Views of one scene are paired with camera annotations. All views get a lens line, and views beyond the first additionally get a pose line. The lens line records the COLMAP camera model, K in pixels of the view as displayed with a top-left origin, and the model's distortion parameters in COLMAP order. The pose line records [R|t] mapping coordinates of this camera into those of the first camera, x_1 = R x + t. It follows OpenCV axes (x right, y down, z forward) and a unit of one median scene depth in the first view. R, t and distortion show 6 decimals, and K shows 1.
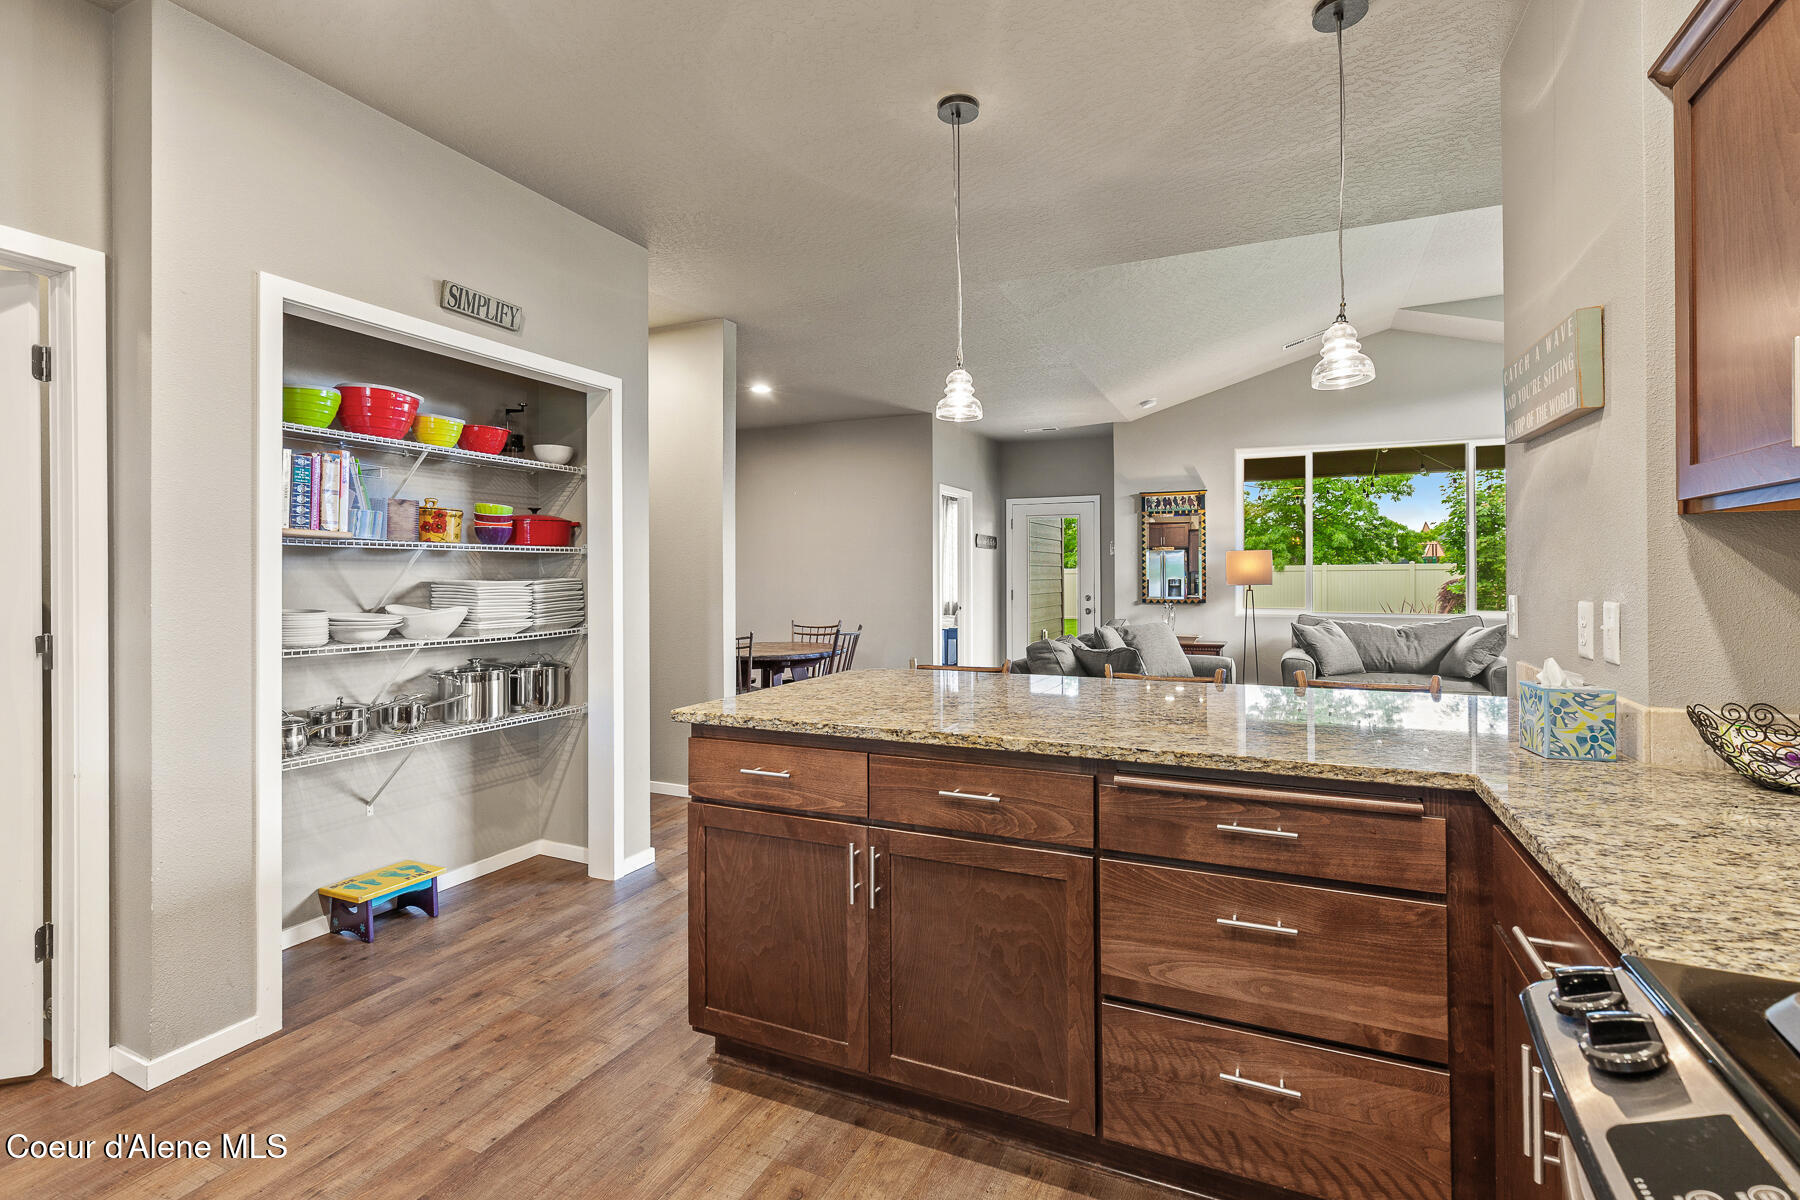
lens RADIAL K [[810.3, 0, 906.4], [0, 810.3, 571.6], [0, 0, 1]] dist [0.004209, -0.000293]
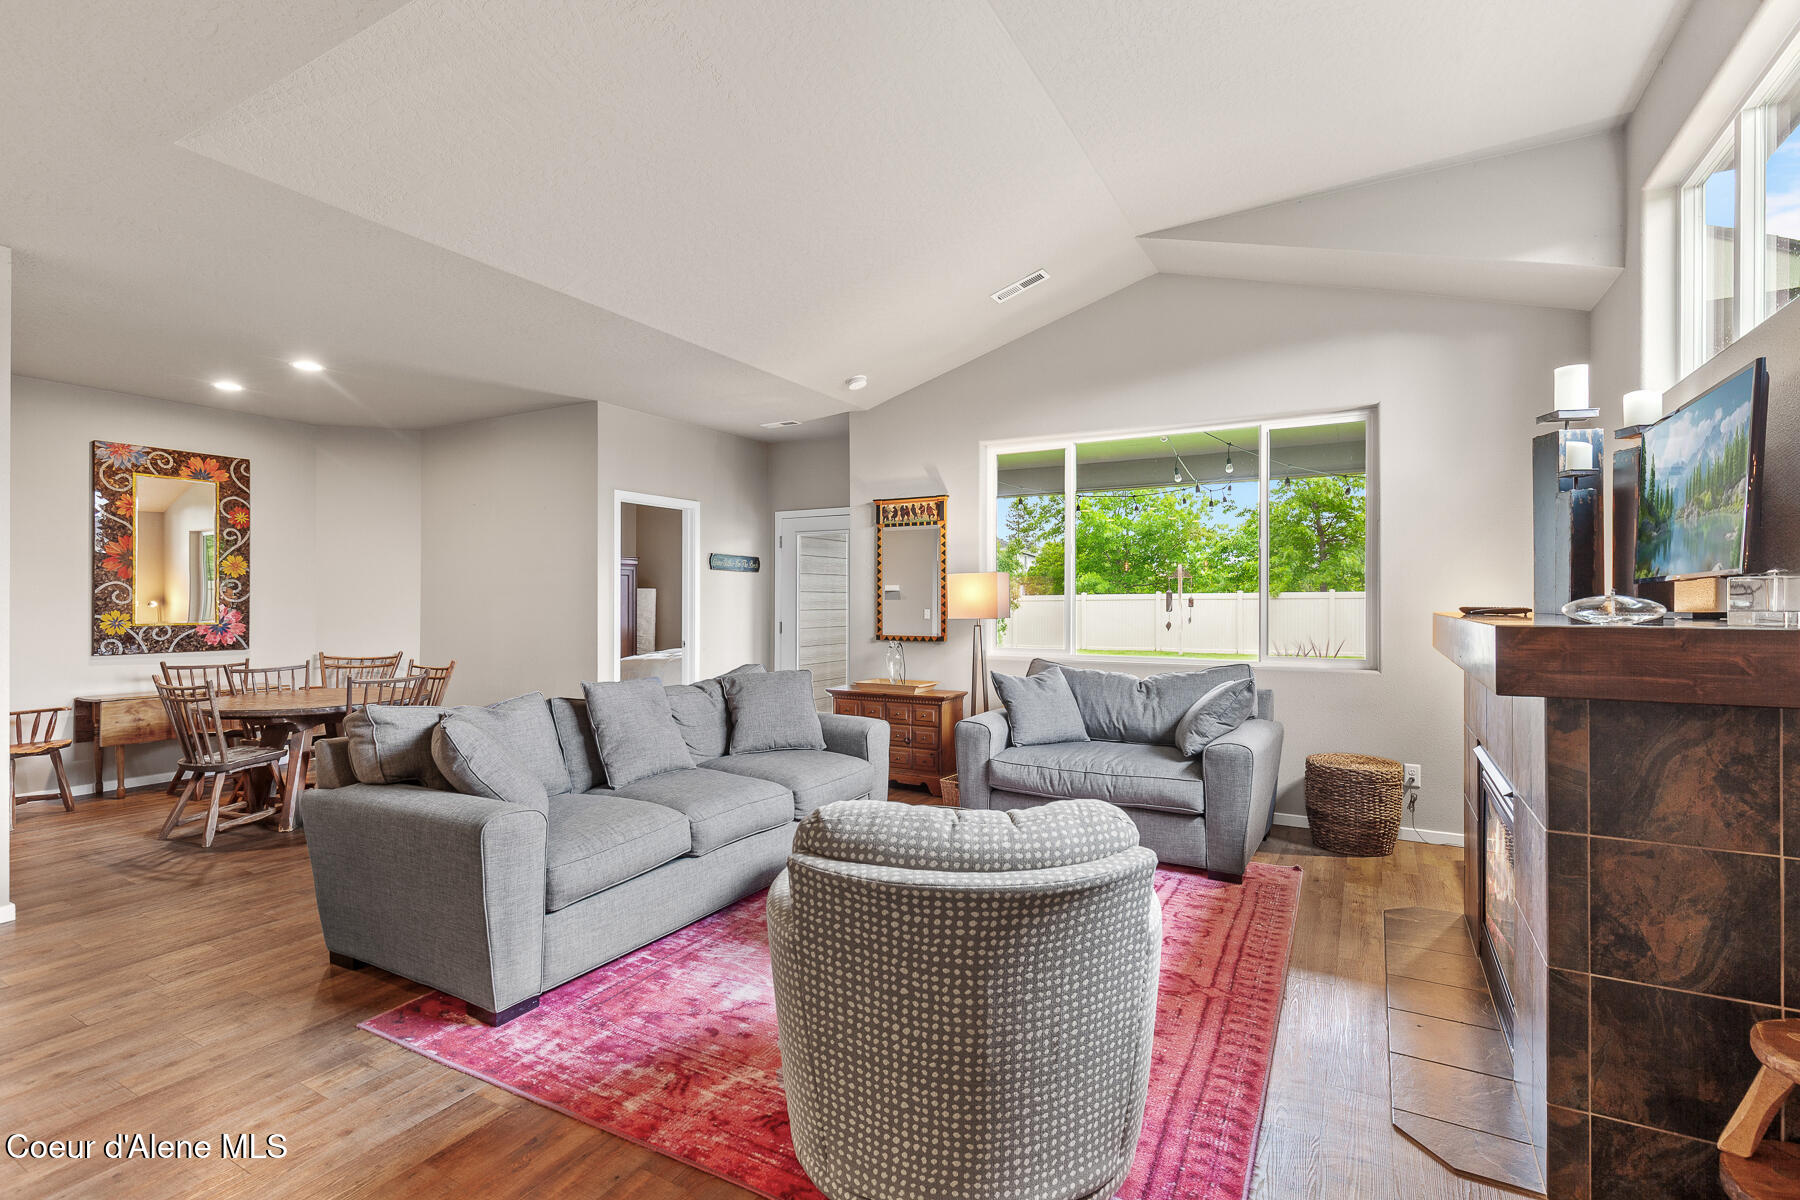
lens RADIAL K [[810.3, 0, 907.9], [0, 810.3, 602.9], [0, 0, 1]] dist [0.004209, -0.000293]
pose [[0.996593, 0.003511, -0.082406, 0.391675], [-0.002875, 0.999965, 0.007833, -0.003968], [0.082431, -0.007569, 0.996568, 0.222318]]
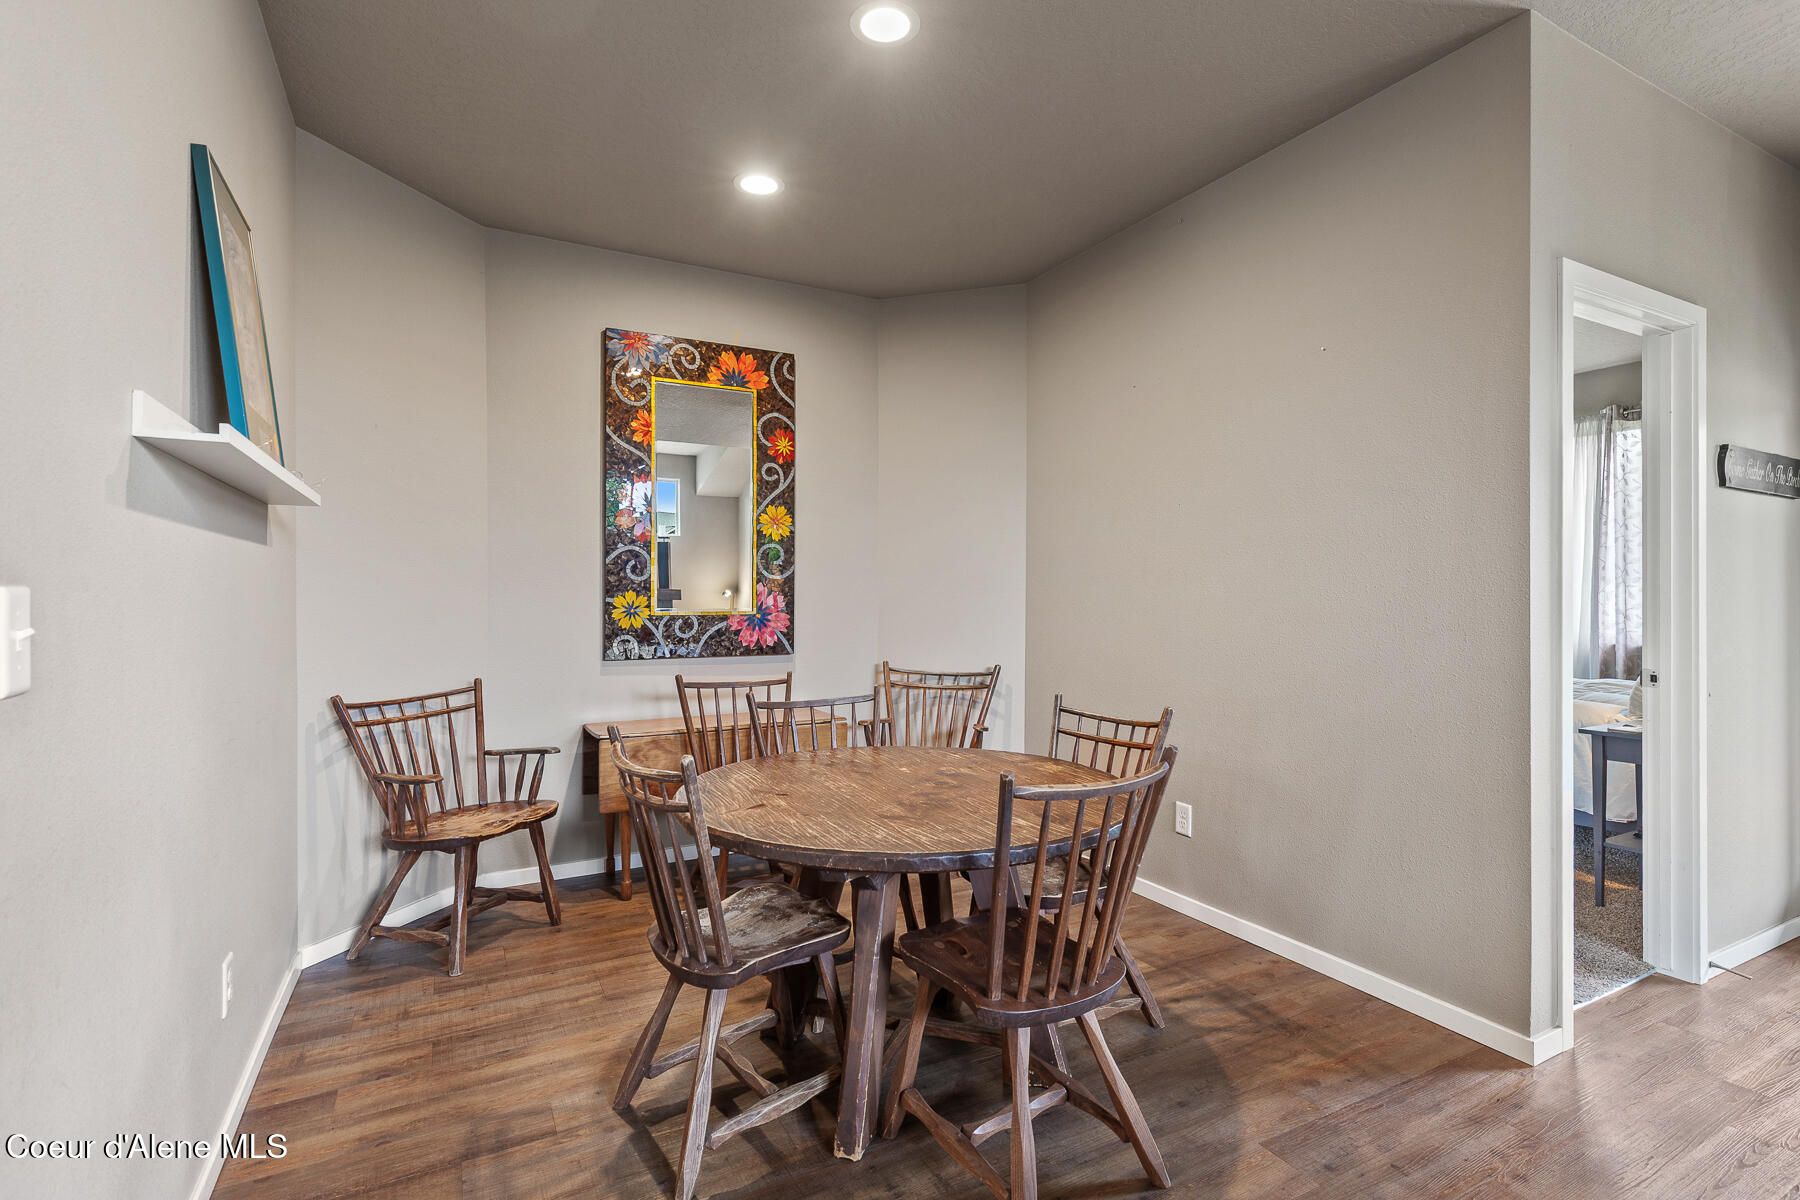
lens RADIAL K [[810.3, 0, 905.0], [0, 810.3, 599.5], [0, 0, 1]] dist [0.004209, -0.000293]
pose [[0.796440, 0.003778, -0.604706, 0.026201], [0.002221, 0.999955, 0.009173, 0.011980], [0.604714, -0.008649, 0.796396, 0.620594]]
